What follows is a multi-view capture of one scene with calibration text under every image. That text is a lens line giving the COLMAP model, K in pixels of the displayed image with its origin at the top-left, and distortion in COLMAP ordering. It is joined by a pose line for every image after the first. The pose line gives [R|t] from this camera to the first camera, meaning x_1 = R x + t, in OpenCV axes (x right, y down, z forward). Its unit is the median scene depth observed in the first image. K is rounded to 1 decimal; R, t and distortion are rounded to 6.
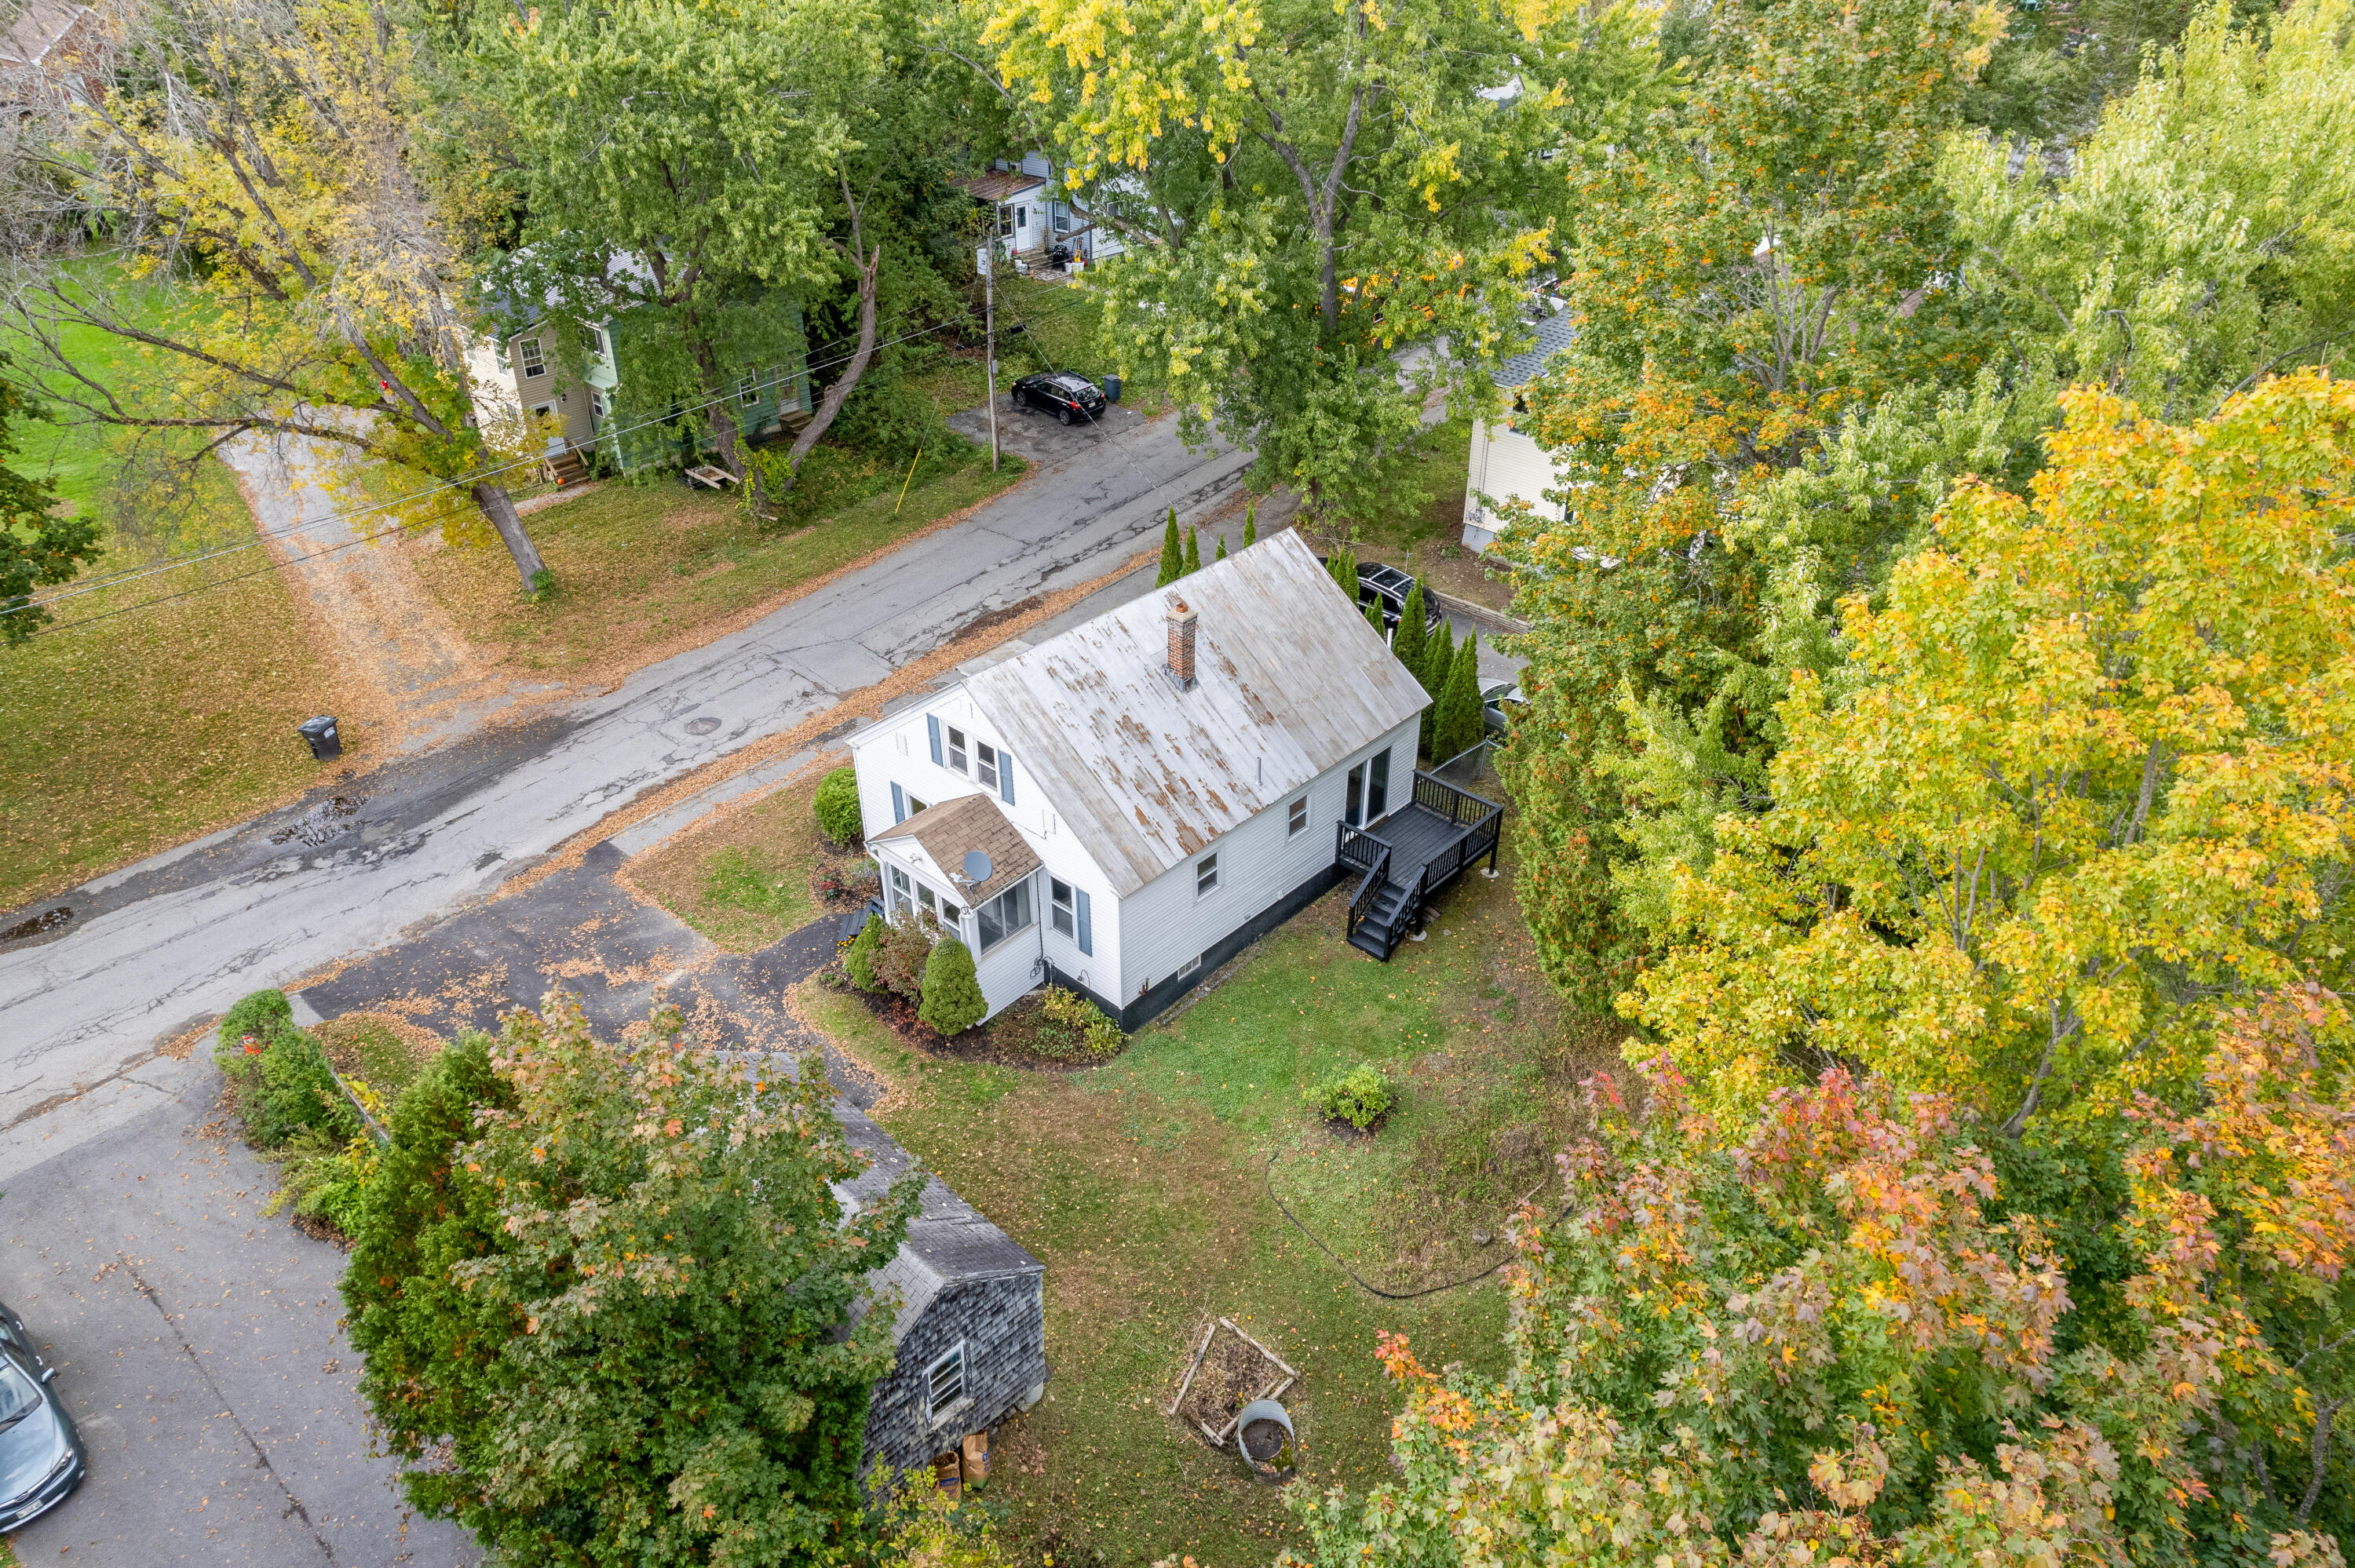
lens RADIAL K [[1494.3, 0, 1177.5], [0, 1494.3, 784.0], [0, 0, 1]] dist [-0.066060, -0.000298]
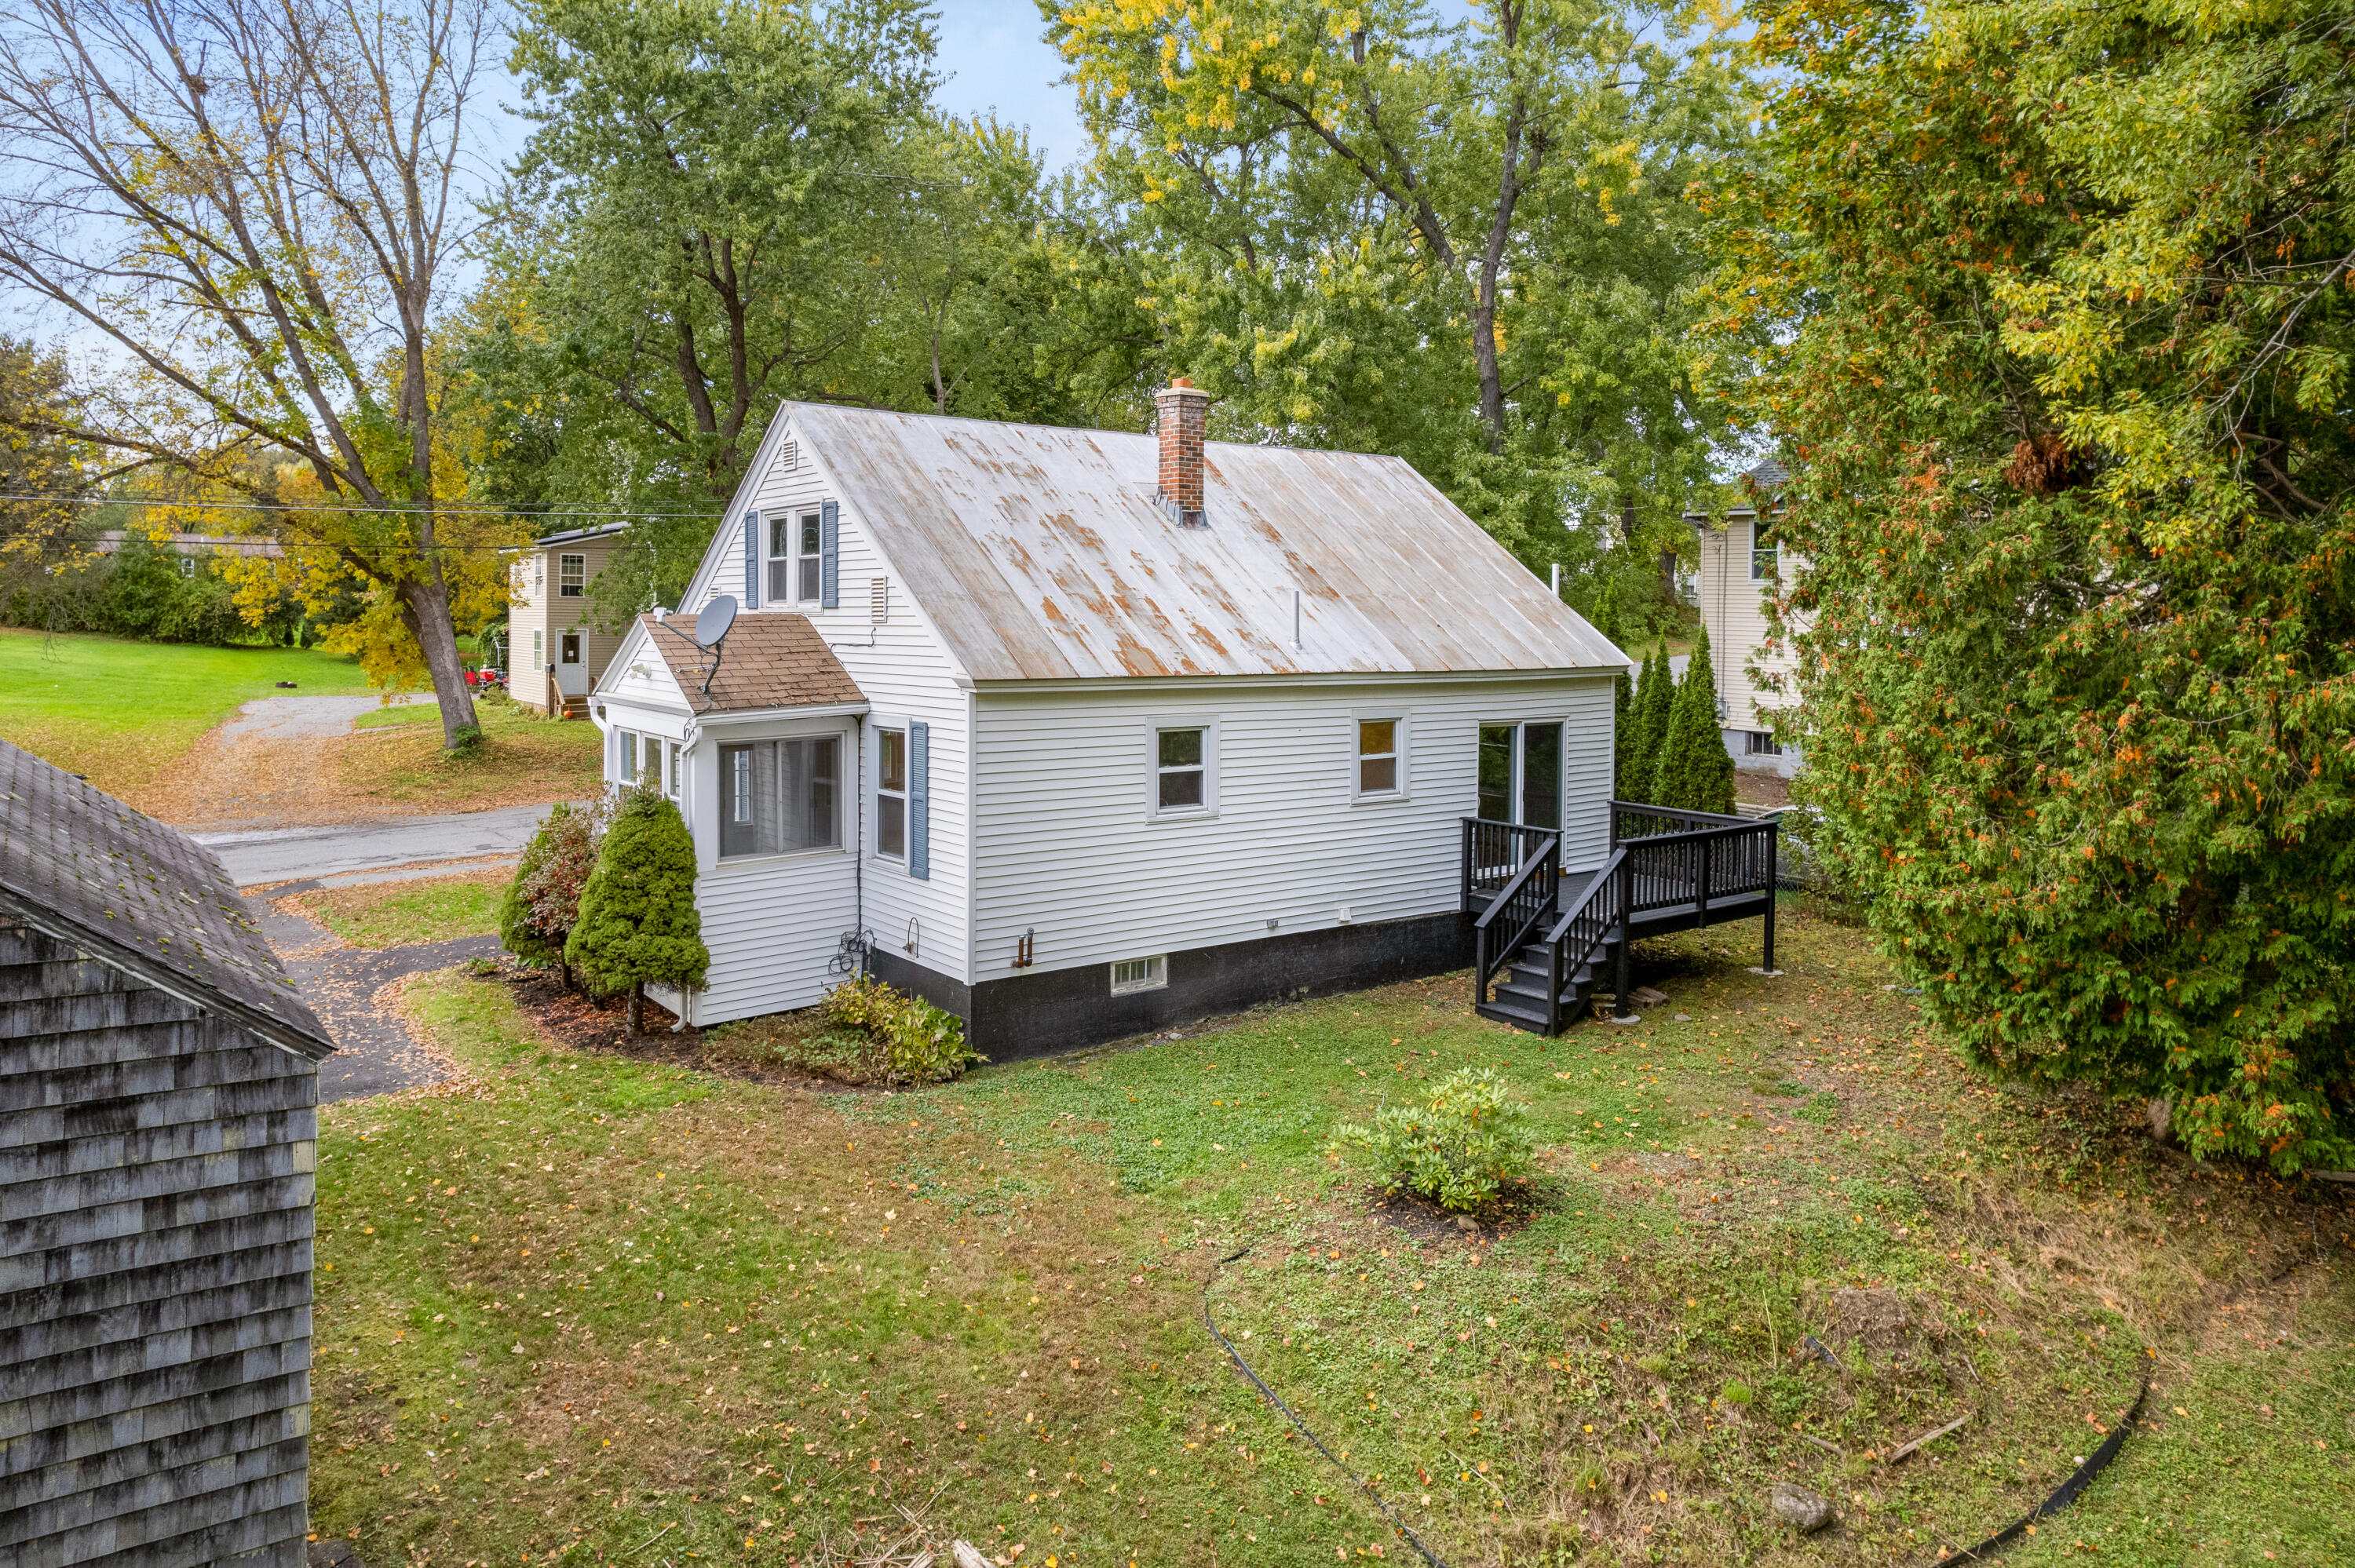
lens RADIAL K [[1494.3, 0, 1177.5], [0, 1494.3, 784.0], [0, 0, 1]] dist [-0.066060, -0.000298]
pose [[0.983273, 0.016760, -0.181363, 0.113203], [-0.106052, 0.862230, -0.495290, 0.322081], [0.148076, 0.506239, 0.849585, 0.564510]]
